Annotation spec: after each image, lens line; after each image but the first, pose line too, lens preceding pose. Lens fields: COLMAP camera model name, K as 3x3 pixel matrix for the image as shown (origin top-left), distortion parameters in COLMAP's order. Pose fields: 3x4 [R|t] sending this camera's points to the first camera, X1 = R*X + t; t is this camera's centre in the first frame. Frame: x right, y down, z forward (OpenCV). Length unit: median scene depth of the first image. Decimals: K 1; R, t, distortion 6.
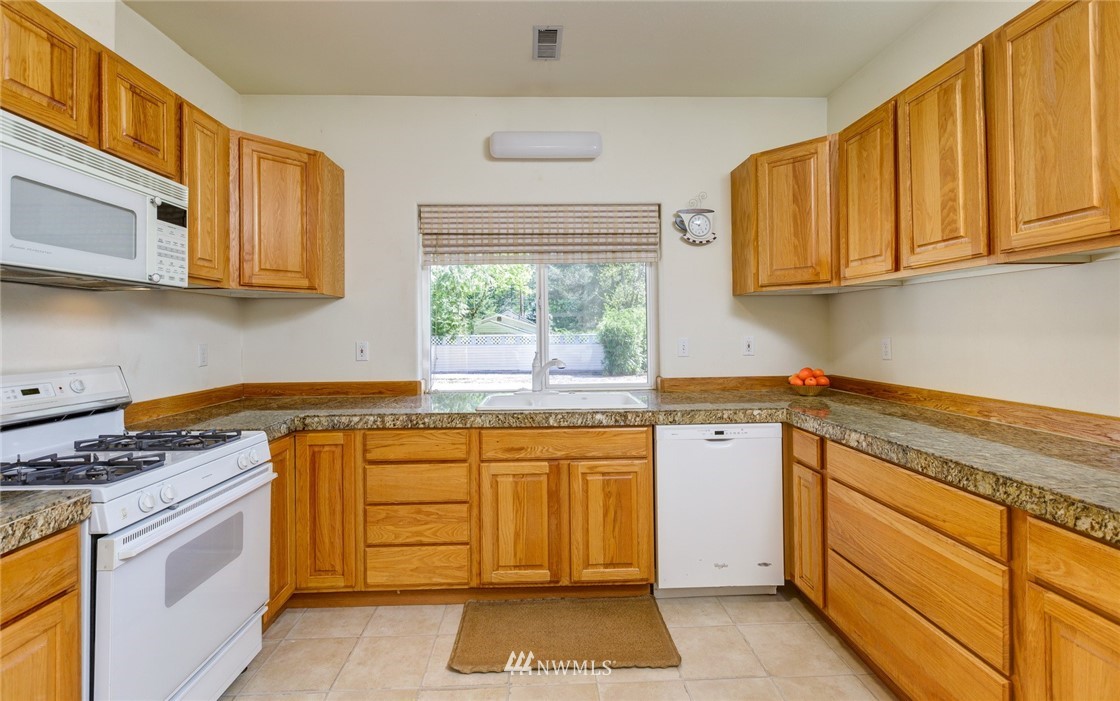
lens RADIAL K [[503.1, 0, 557.1], [0, 503.1, 324.9], [0, 0, 1]] dist [0.000794, 0.000167]
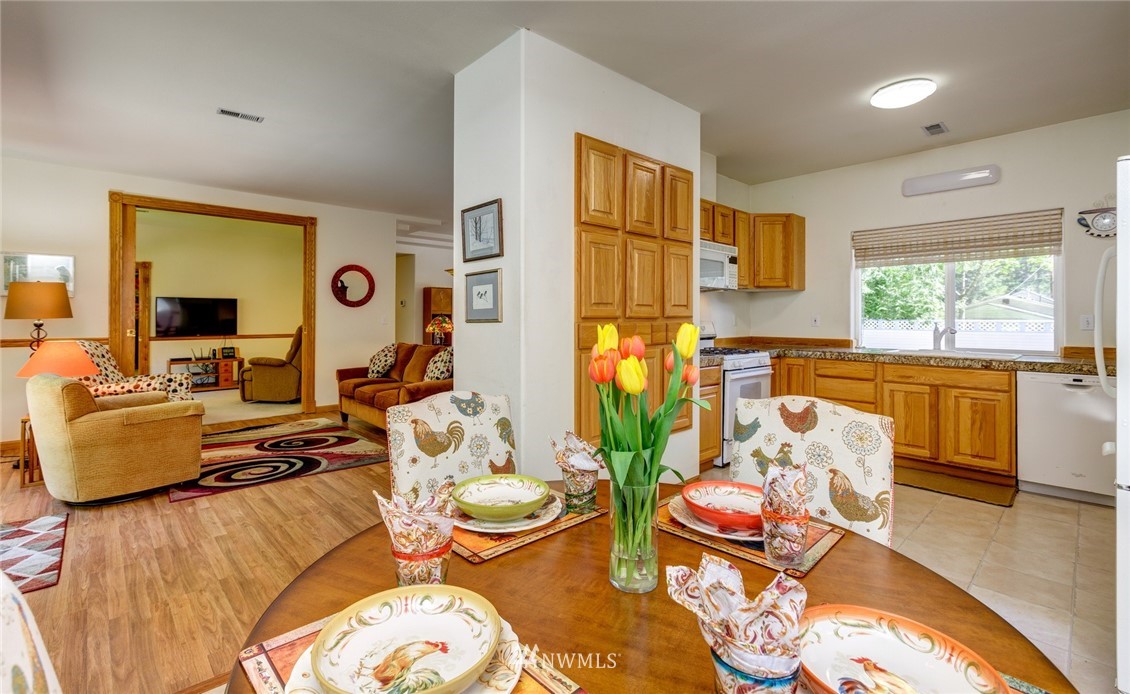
lens RADIAL K [[501.9, 0, 563.1], [0, 501.9, 314.4], [0, 0, 1]] dist [0.002118, 0.000199]
pose [[0.658172, 0.007321, -0.752832, 0.434675], [0.000632, 0.999947, 0.010276, 0.015437], [0.752867, -0.007239, 0.658133, -1.005895]]
